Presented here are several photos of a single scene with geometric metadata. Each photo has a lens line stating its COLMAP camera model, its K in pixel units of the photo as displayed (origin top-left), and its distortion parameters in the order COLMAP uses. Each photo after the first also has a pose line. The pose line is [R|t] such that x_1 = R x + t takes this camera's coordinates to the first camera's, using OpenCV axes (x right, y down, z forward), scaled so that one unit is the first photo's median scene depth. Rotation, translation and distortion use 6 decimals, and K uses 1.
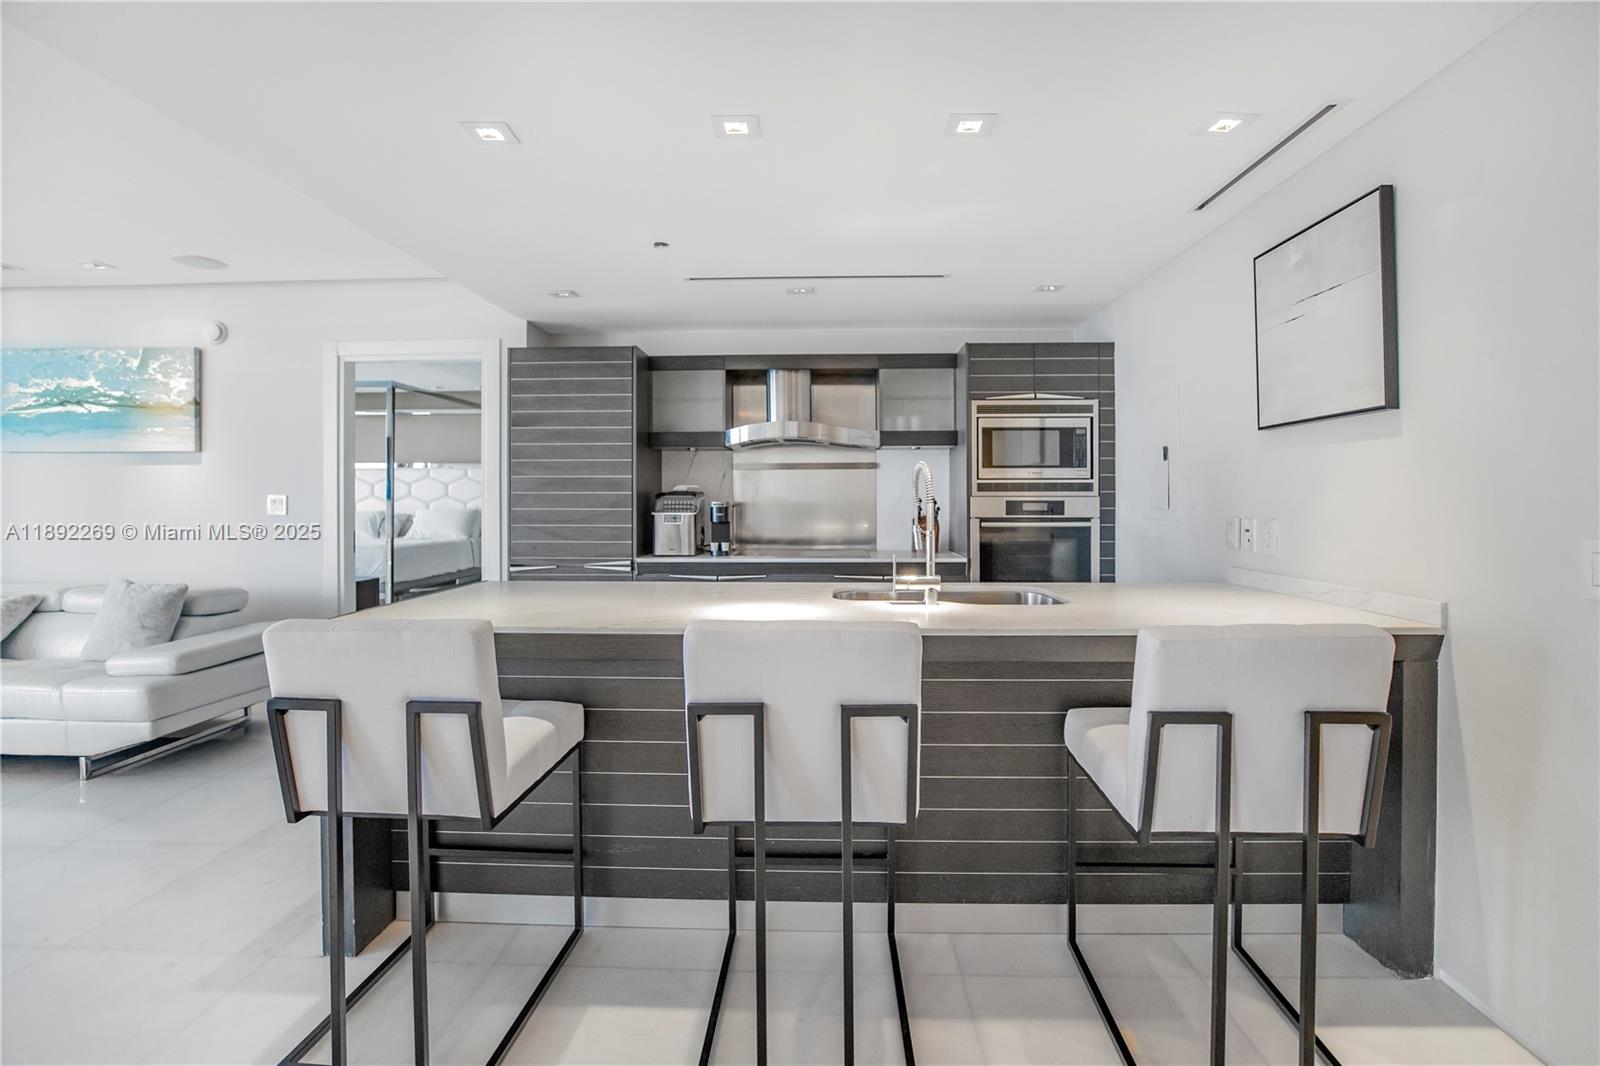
lens RADIAL K [[764.9, 0, 897.6], [0, 764.9, 517.0], [0, 0, 1]] dist [-0.026406, 0.005288]
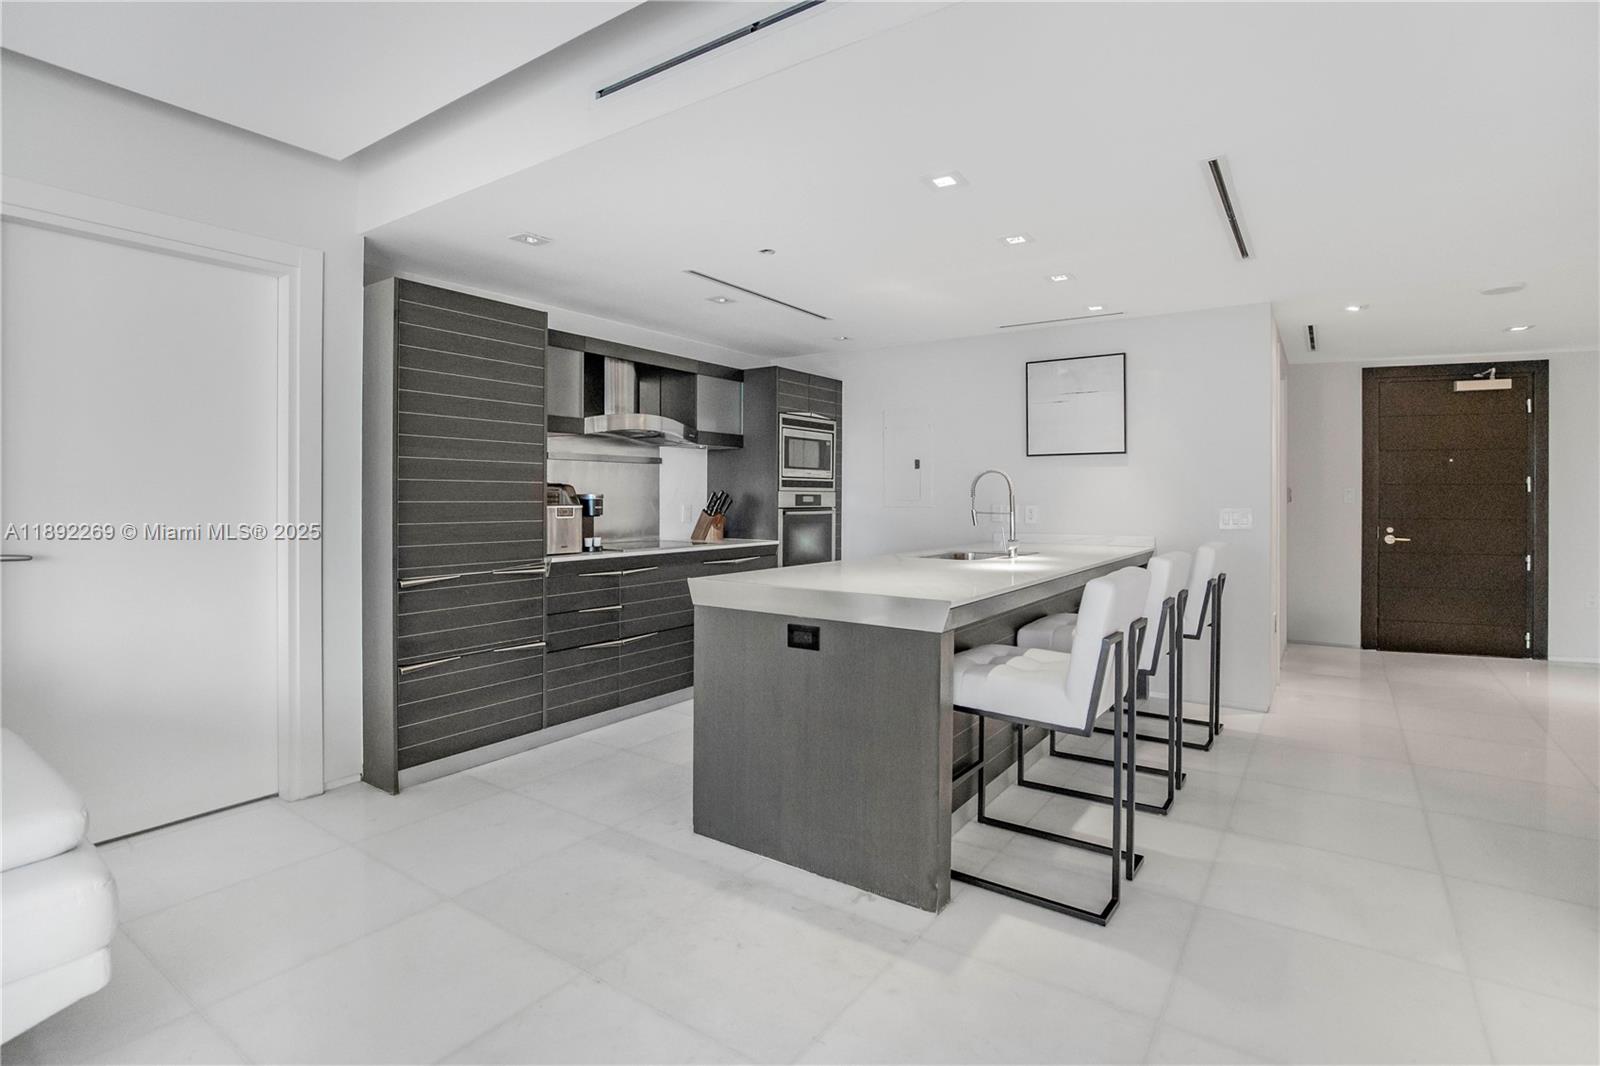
lens RADIAL K [[764.9, 0, 798.0], [0, 764.9, 515.7], [0, 0, 1]] dist [-0.026406, 0.005288]
pose [[0.555593, -0.016443, 0.831292, -0.914281], [0.015937, 0.999831, 0.009126, 0.002311], [-0.831302, 0.008178, 0.555761, 0.290416]]
